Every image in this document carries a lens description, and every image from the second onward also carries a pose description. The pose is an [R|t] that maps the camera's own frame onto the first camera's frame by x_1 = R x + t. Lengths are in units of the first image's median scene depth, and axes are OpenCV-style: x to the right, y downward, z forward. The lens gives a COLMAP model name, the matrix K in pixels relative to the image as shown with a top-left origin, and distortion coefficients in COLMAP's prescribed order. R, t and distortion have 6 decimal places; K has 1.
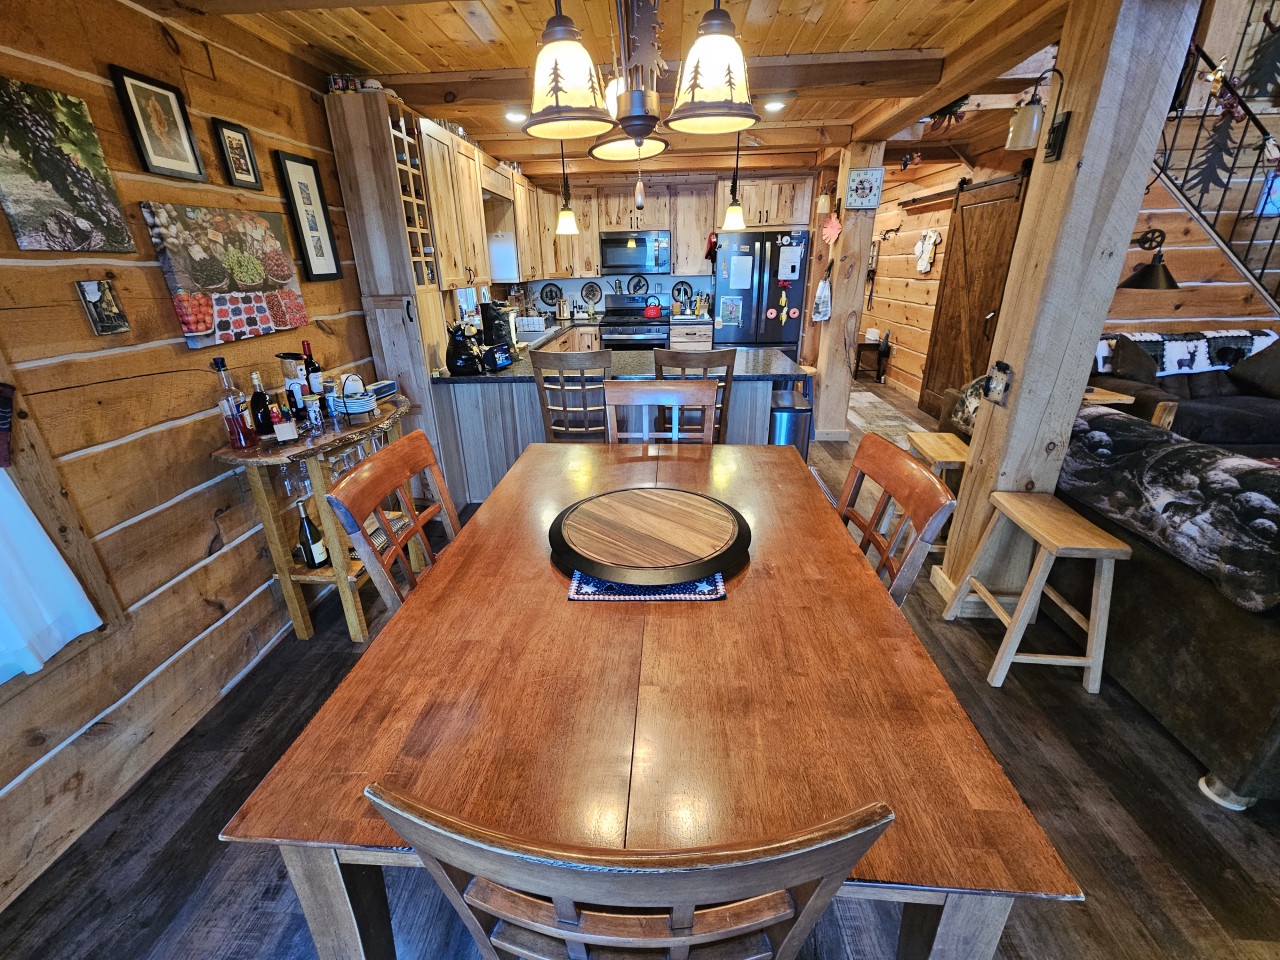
lens RADIAL K [[524.1, 0, 629.9], [0, 524.1, 471.4], [0, 0, 1]] dist [-0.001440, -0.001151]
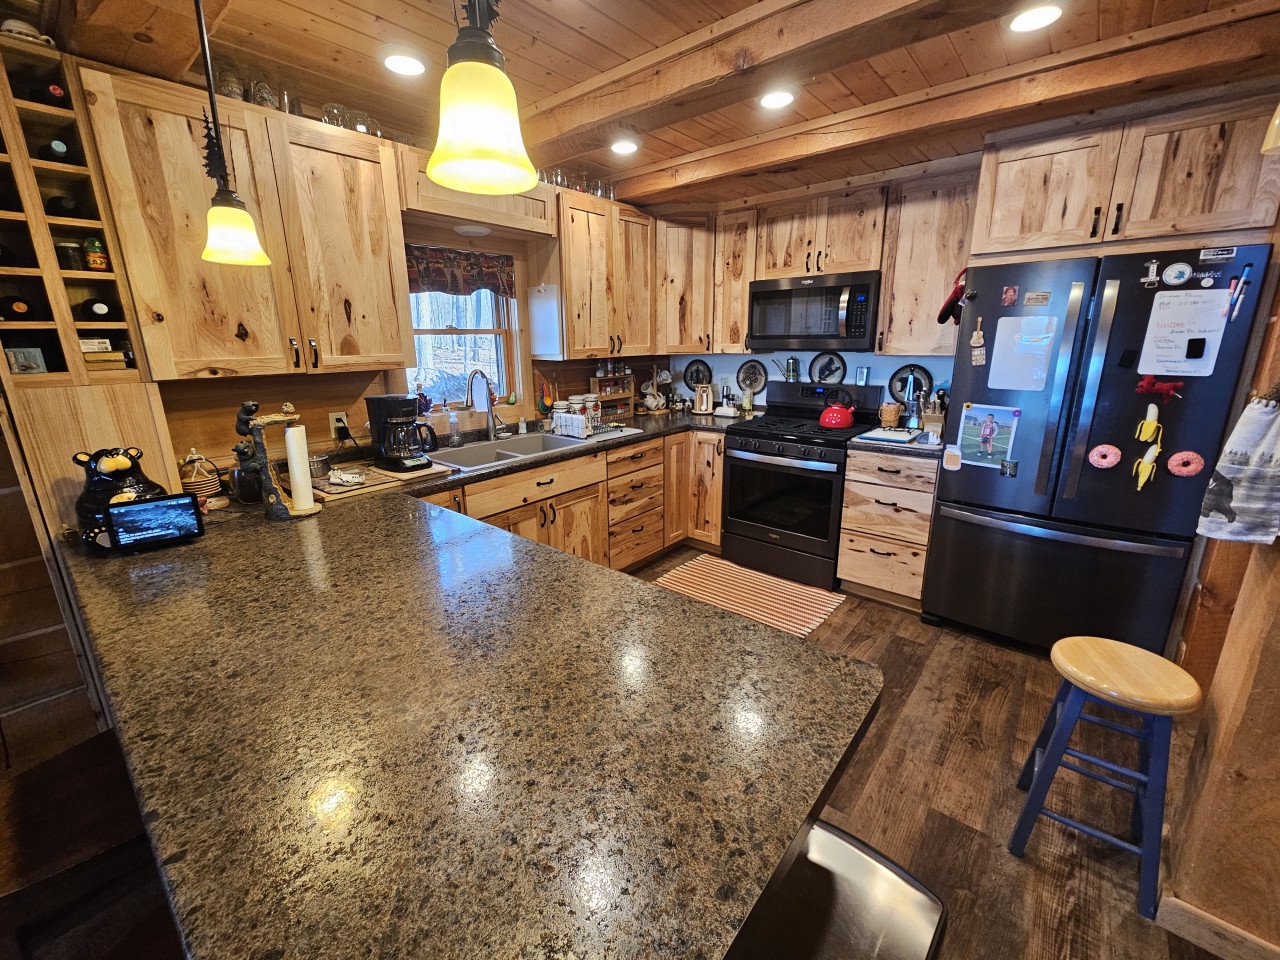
lens RADIAL K [[524.1, 0, 629.9], [0, 524.1, 471.4], [0, 0, 1]] dist [-0.001440, -0.001151]
pose [[0.803916, 0.156231, -0.573856, 0.208393], [-0.220134, 0.974518, -0.043076, -0.191975], [0.552504, 0.160955, 0.817822, 0.476623]]
